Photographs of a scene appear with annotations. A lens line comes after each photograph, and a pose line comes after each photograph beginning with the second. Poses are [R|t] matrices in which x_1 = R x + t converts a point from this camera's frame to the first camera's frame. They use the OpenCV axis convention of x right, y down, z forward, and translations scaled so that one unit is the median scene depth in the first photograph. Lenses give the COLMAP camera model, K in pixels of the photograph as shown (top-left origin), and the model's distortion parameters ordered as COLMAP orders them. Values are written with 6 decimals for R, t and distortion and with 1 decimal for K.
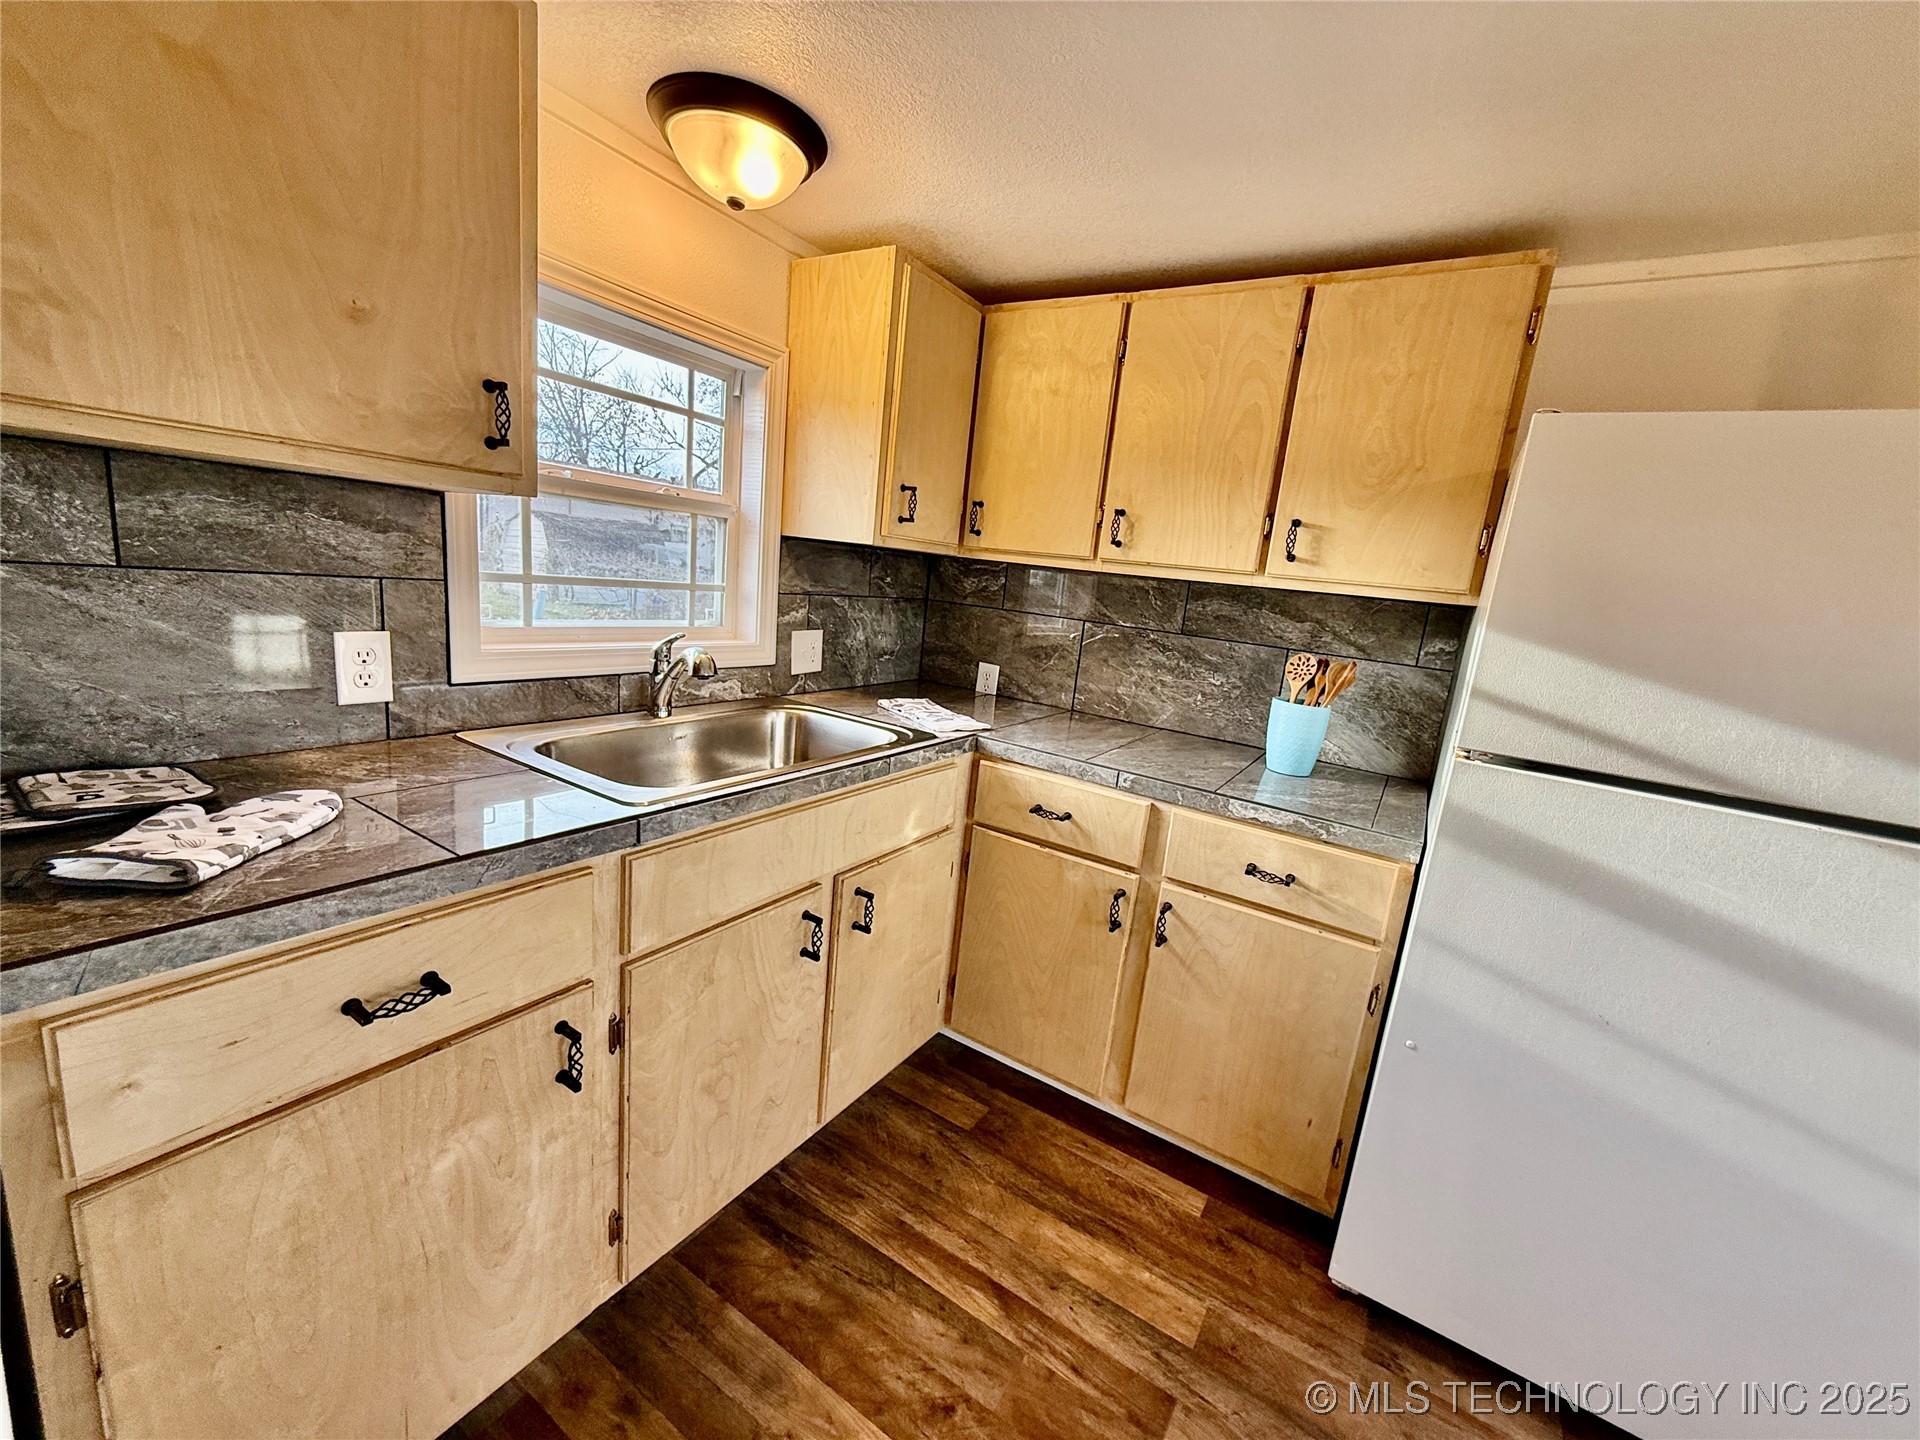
lens RADIAL K [[765.5, 0, 964.8], [0, 765.5, 721.2], [0, 0, 1]] dist [0.000142, 0.000003]
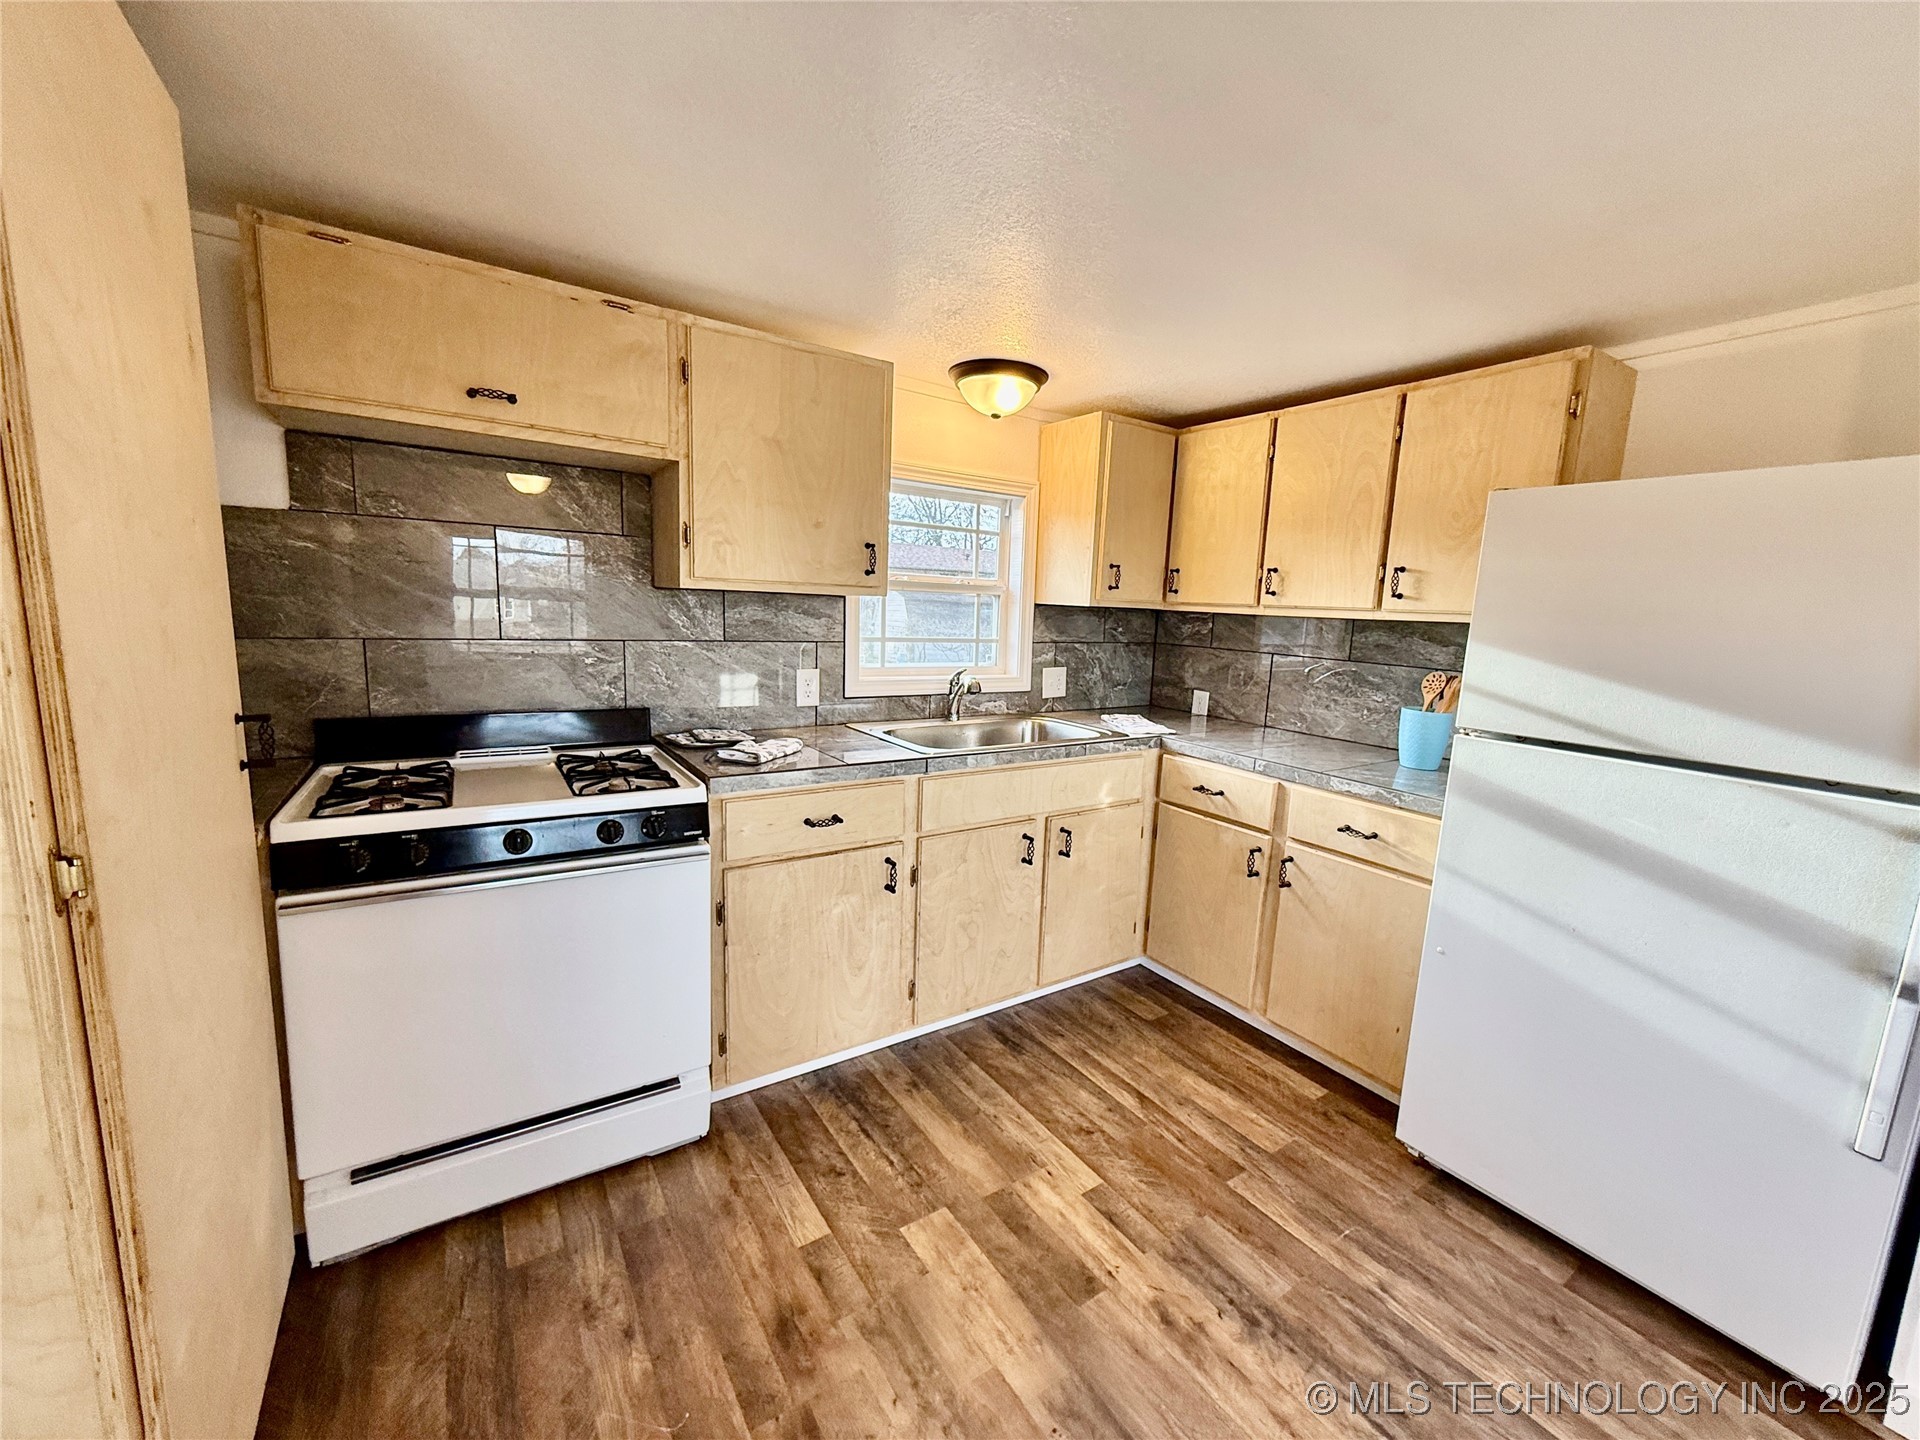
lens RADIAL K [[765.5, 0, 964.4], [0, 765.5, 721.8], [0, 0, 1]] dist [0.000142, 0.000003]
pose [[0.912172, -0.002872, -0.409797, 0.336444], [-0.025470, 0.997645, -0.063685, 0.116011], [0.409014, 0.068529, 0.909951, -0.538549]]
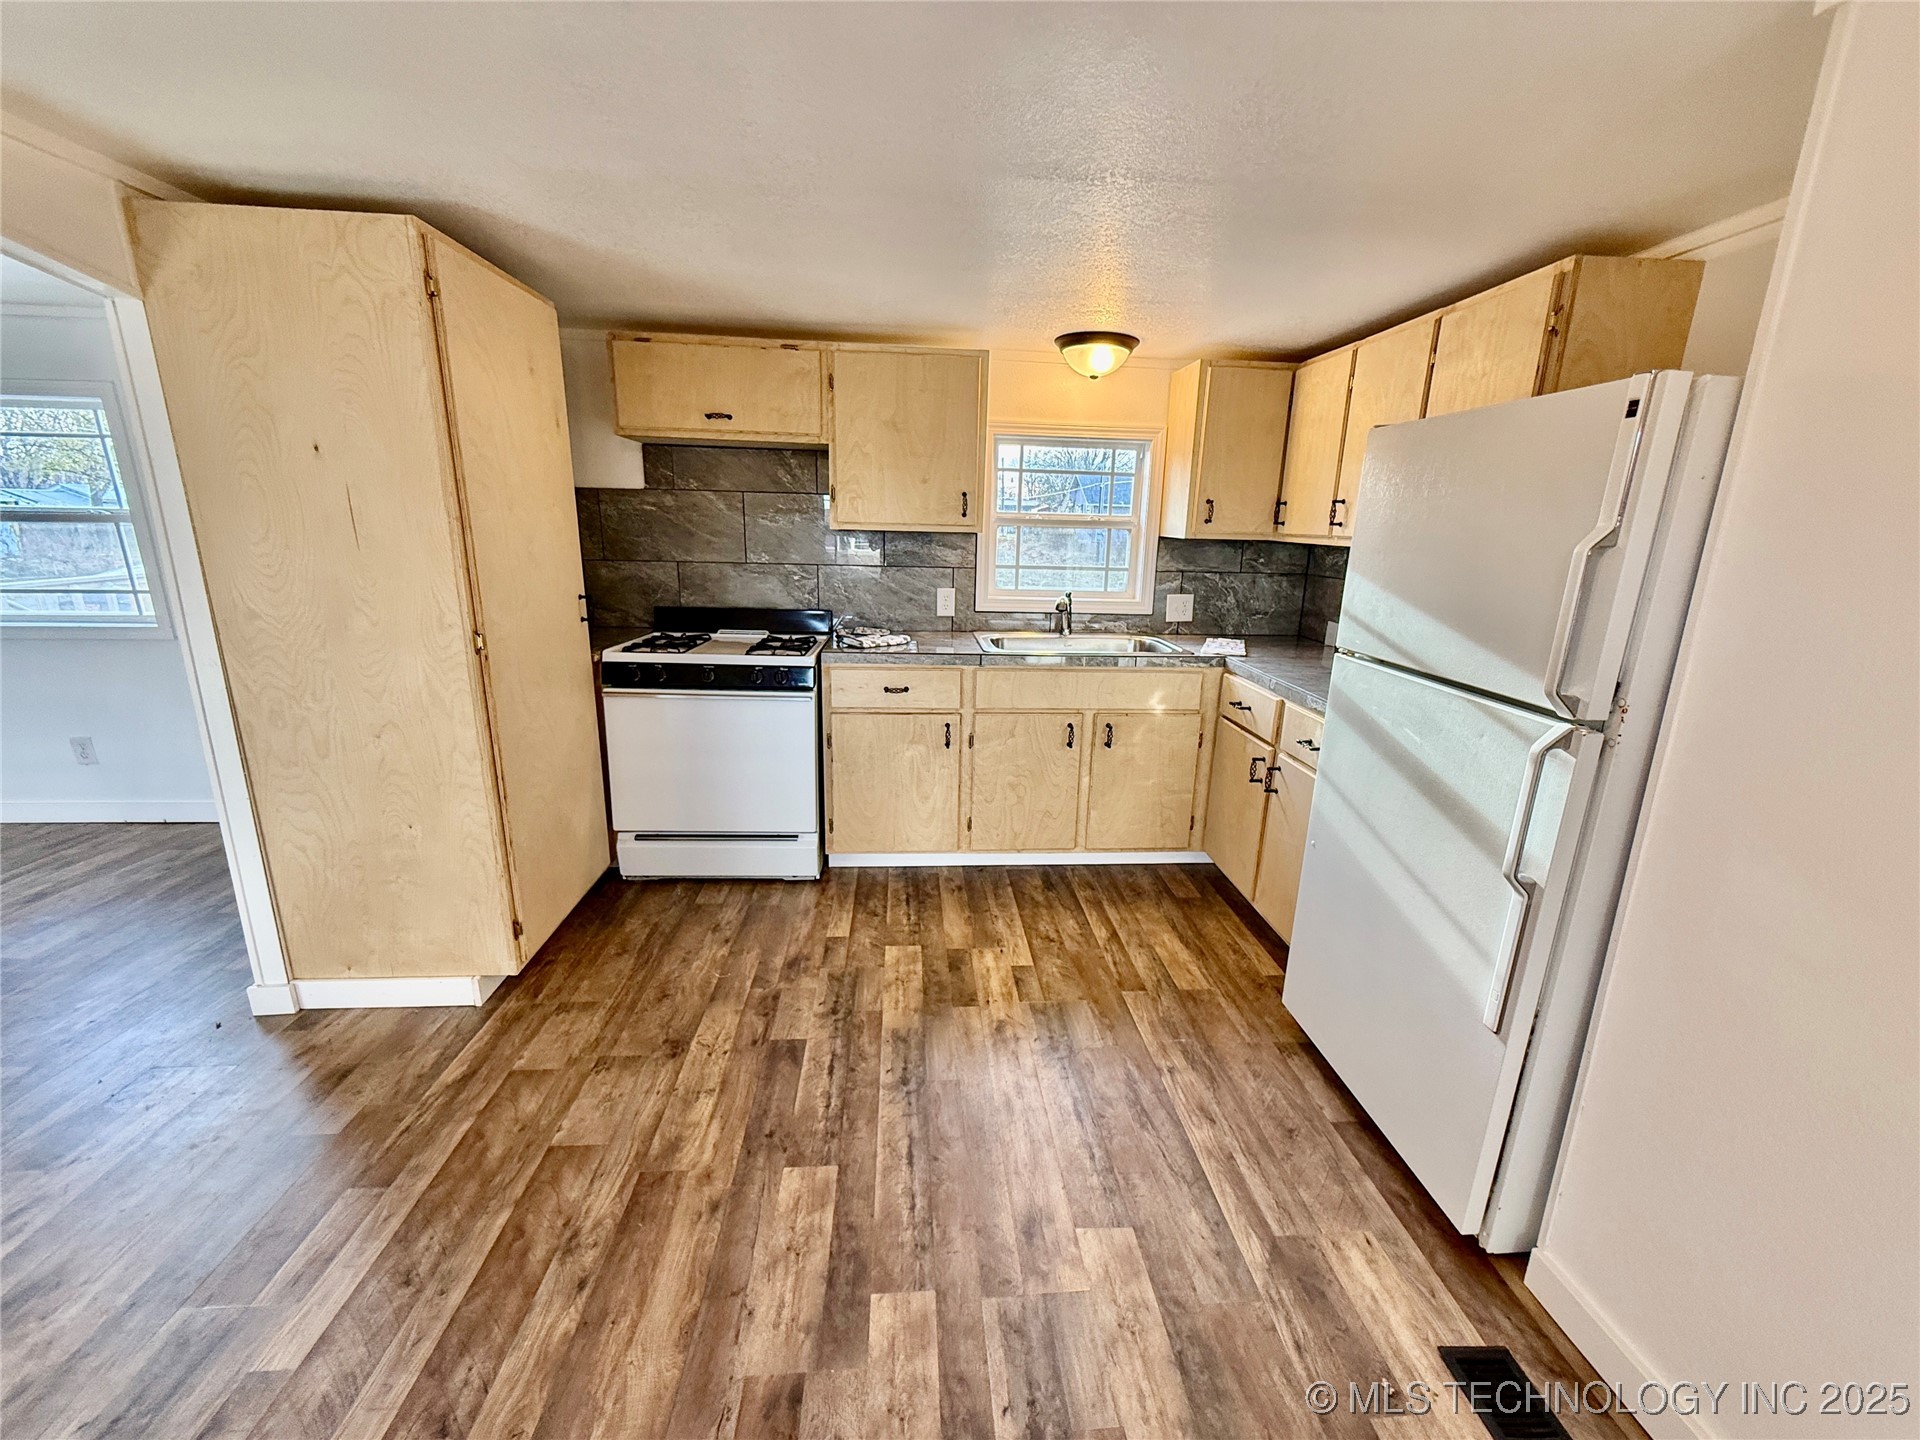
lens RADIAL K [[765.5, 0, 963.5], [0, 765.5, 721.6], [0, 0, 1]] dist [0.000142, 0.000003]
pose [[0.593611, 0.117193, -0.796173, 1.230002], [-0.118974, 0.991248, 0.057202, 0.158385], [0.795909, 0.060768, 0.602359, -0.449279]]
